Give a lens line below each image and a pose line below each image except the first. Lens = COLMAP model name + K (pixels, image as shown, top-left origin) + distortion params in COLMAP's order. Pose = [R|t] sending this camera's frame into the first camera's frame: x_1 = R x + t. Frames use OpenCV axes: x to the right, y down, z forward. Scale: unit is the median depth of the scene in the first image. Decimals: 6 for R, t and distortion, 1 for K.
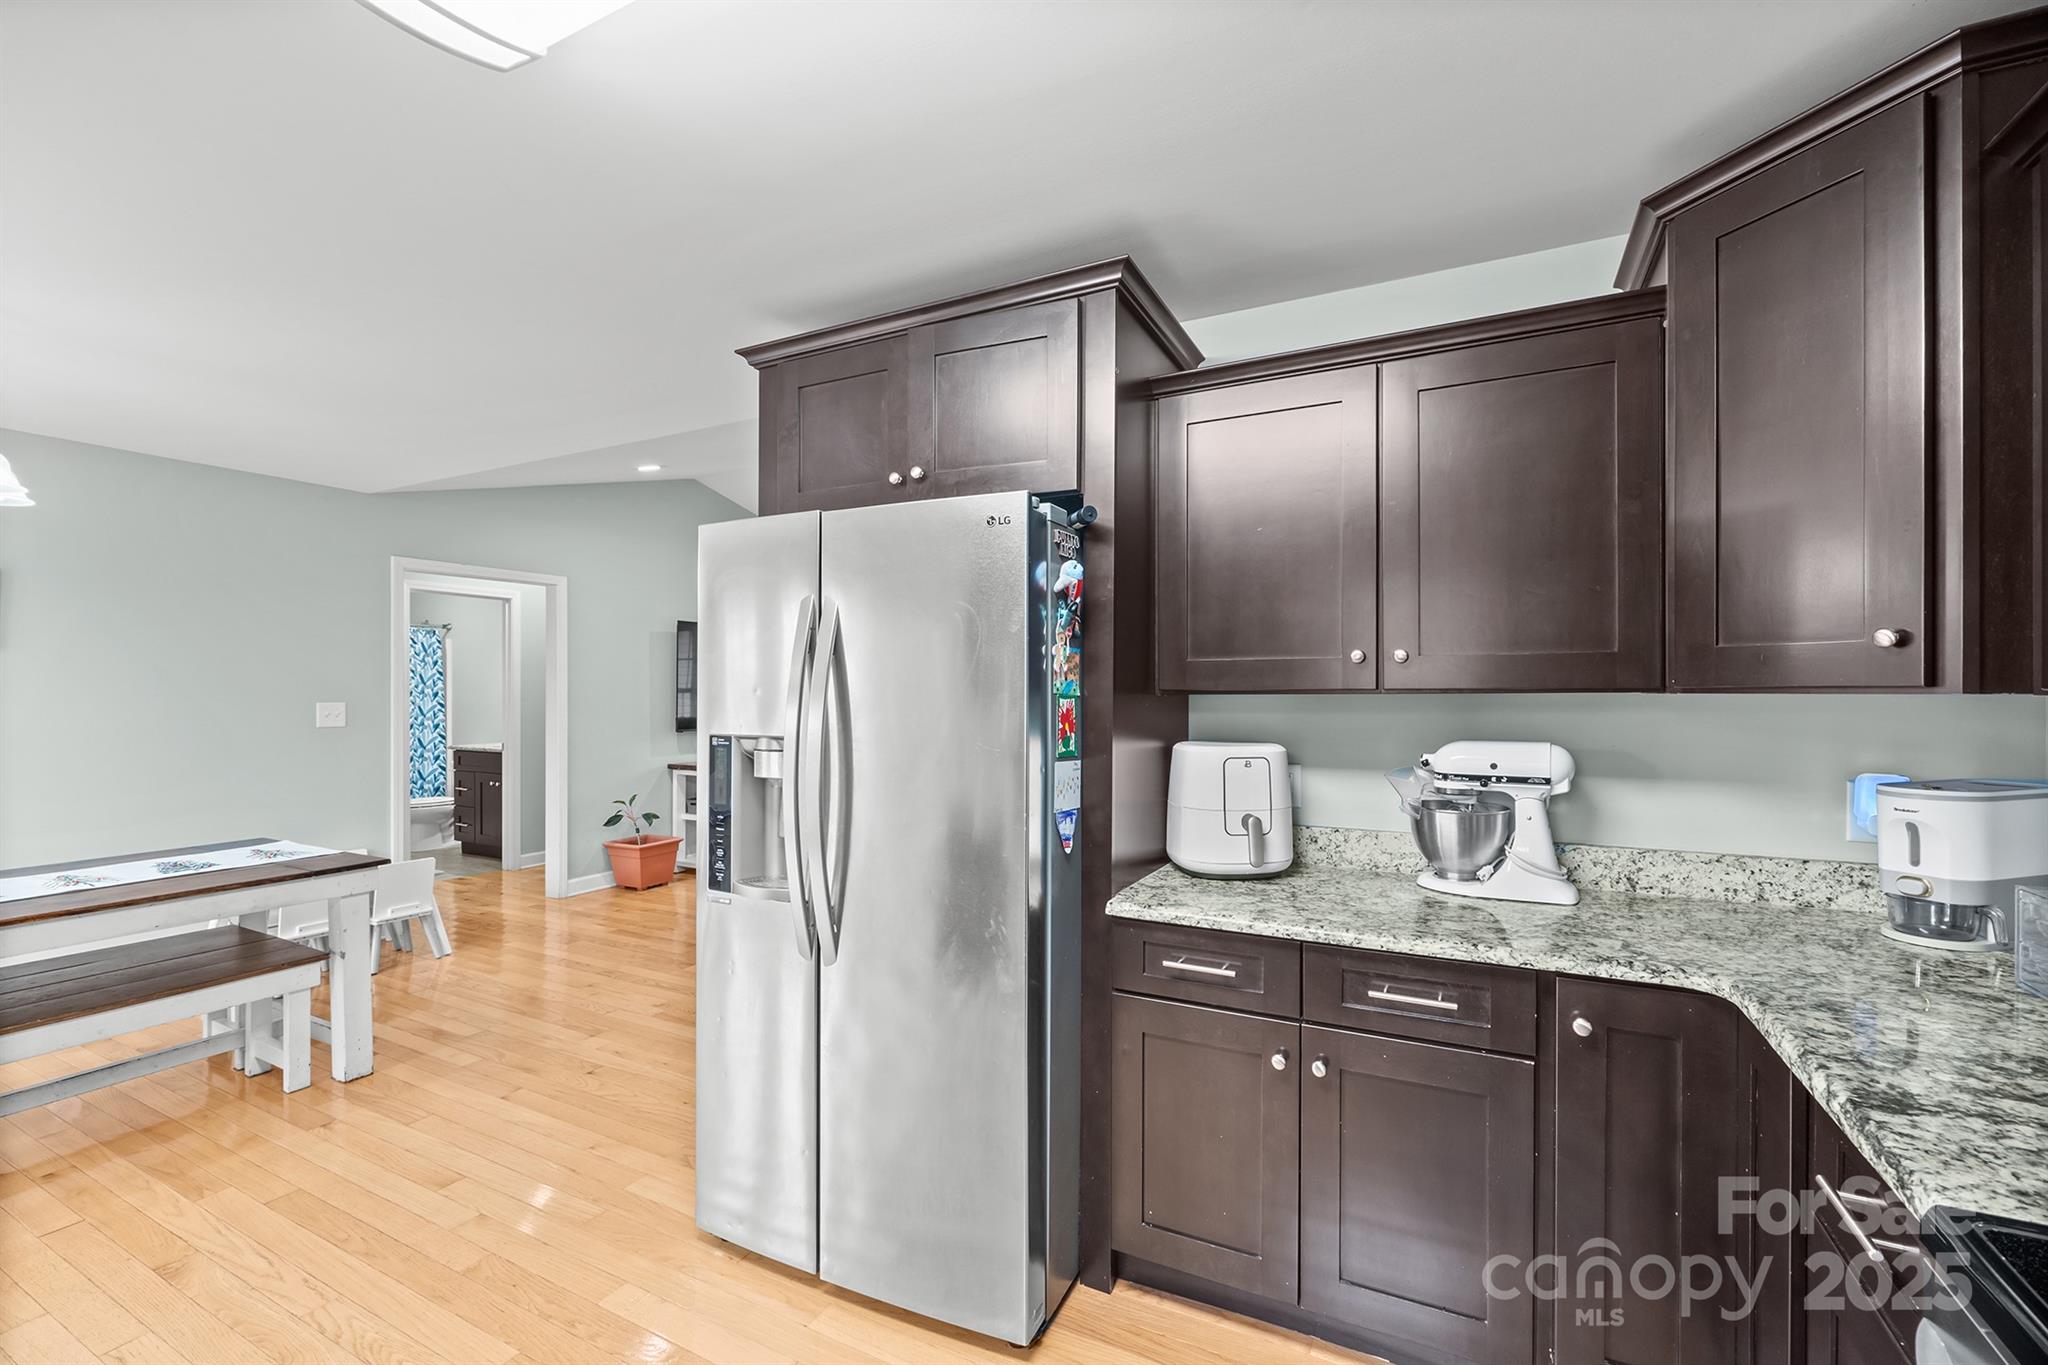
lens RADIAL K [[881.4, 0, 1035.4], [0, 881.4, 676.2], [0, 0, 1]] dist [0.000752, 0.000049]
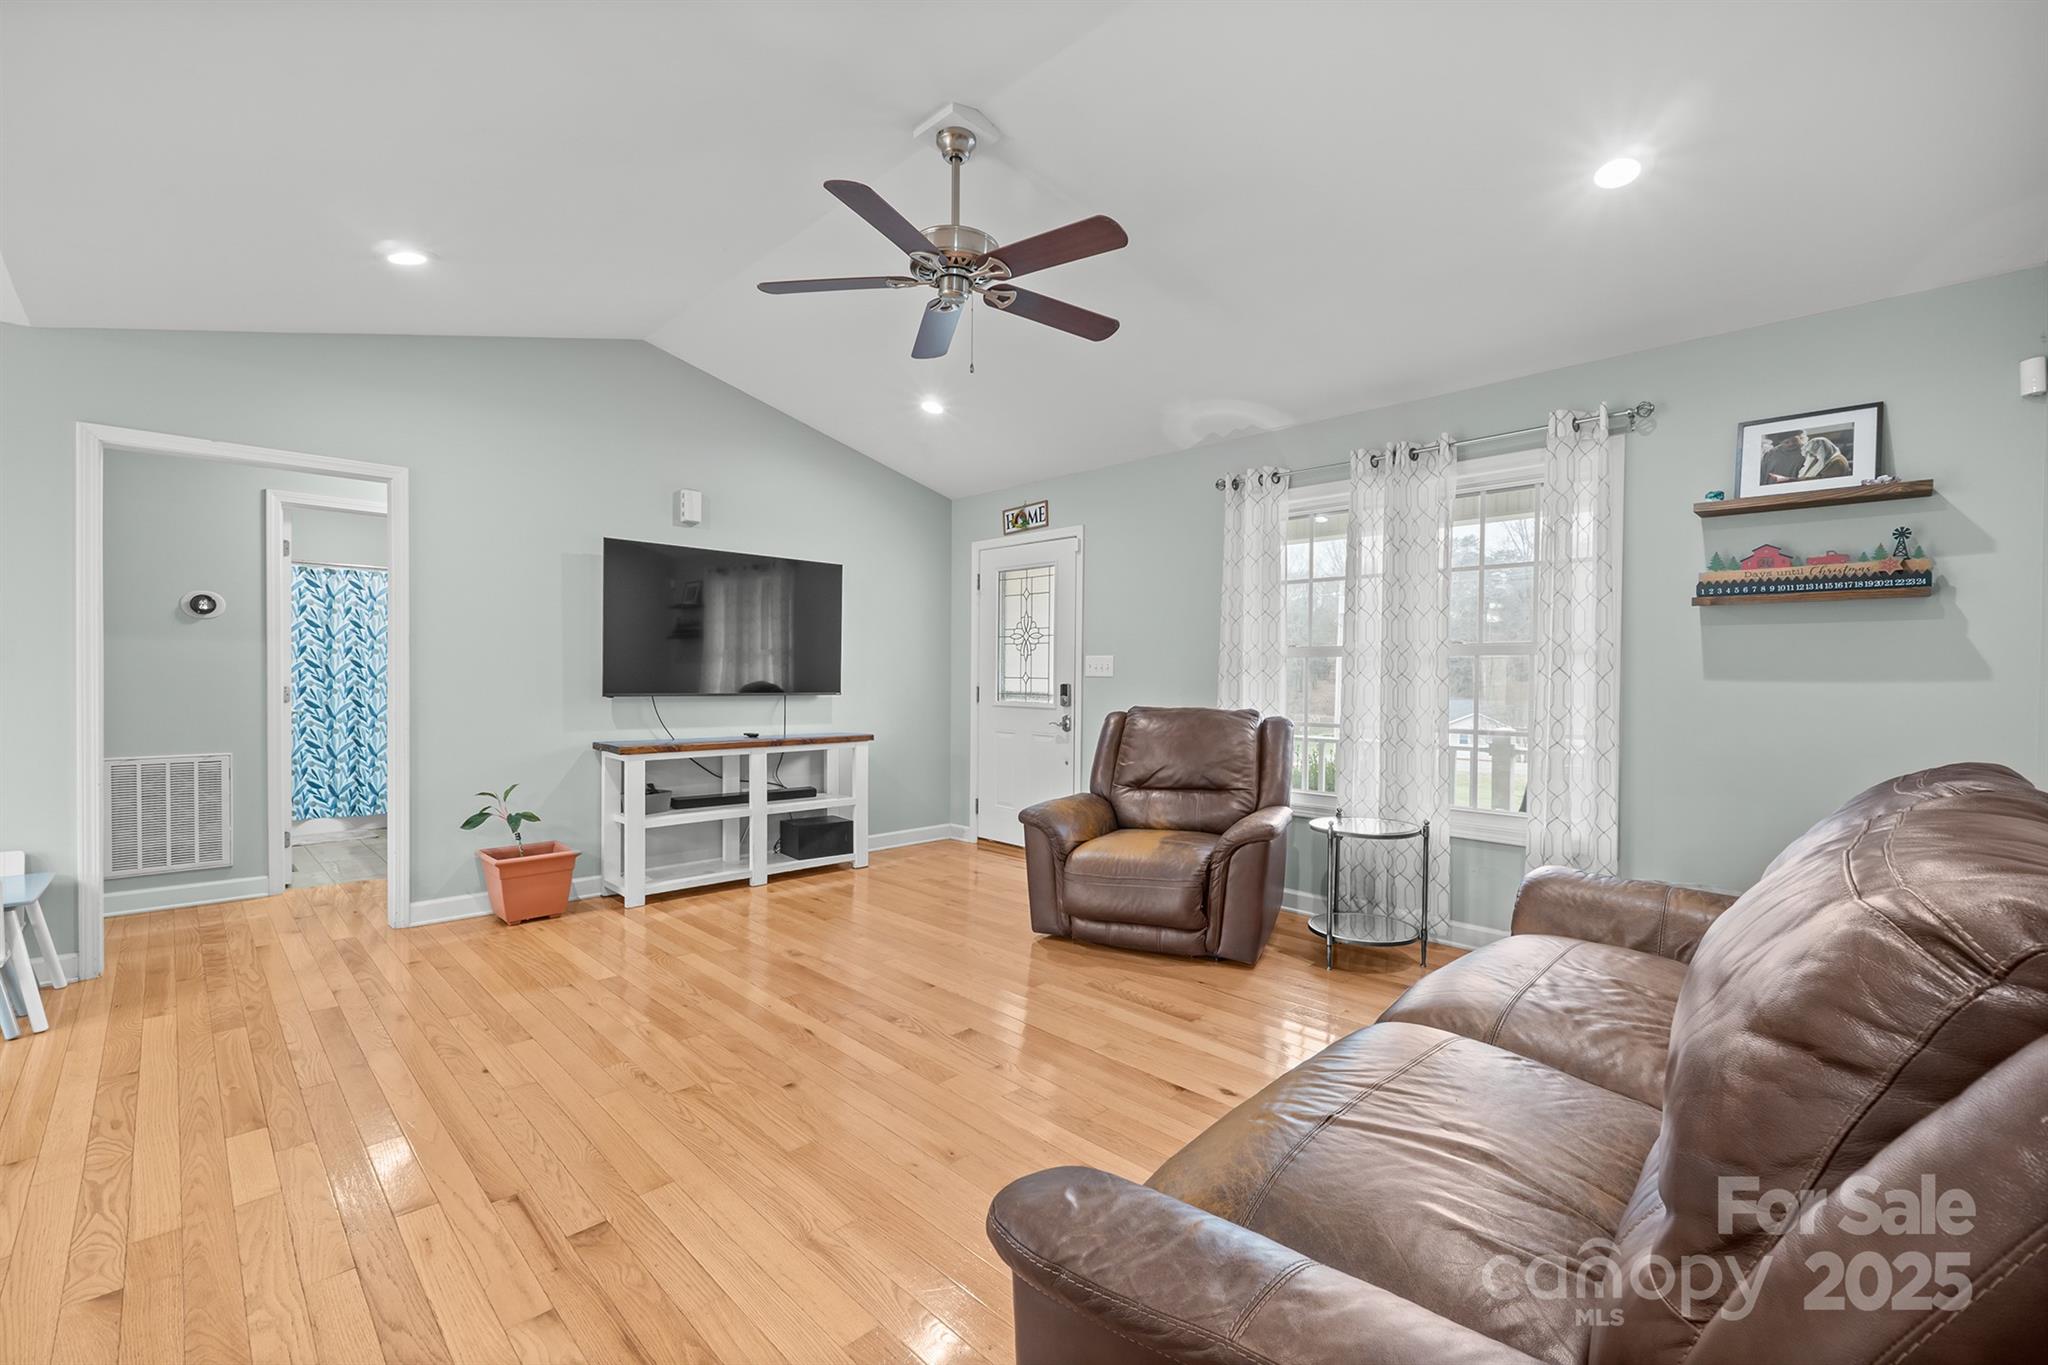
lens RADIAL K [[870.9, 0, 1019.8], [0, 870.9, 685.5], [0, 0, 1]] dist [-0.000679, -0.000022]
pose [[0.951486, 0.010584, -0.307511, 0.134177], [-0.004033, 0.999751, 0.021931, 0.040182], [0.307667, -0.019627, 0.951292, 0.476861]]
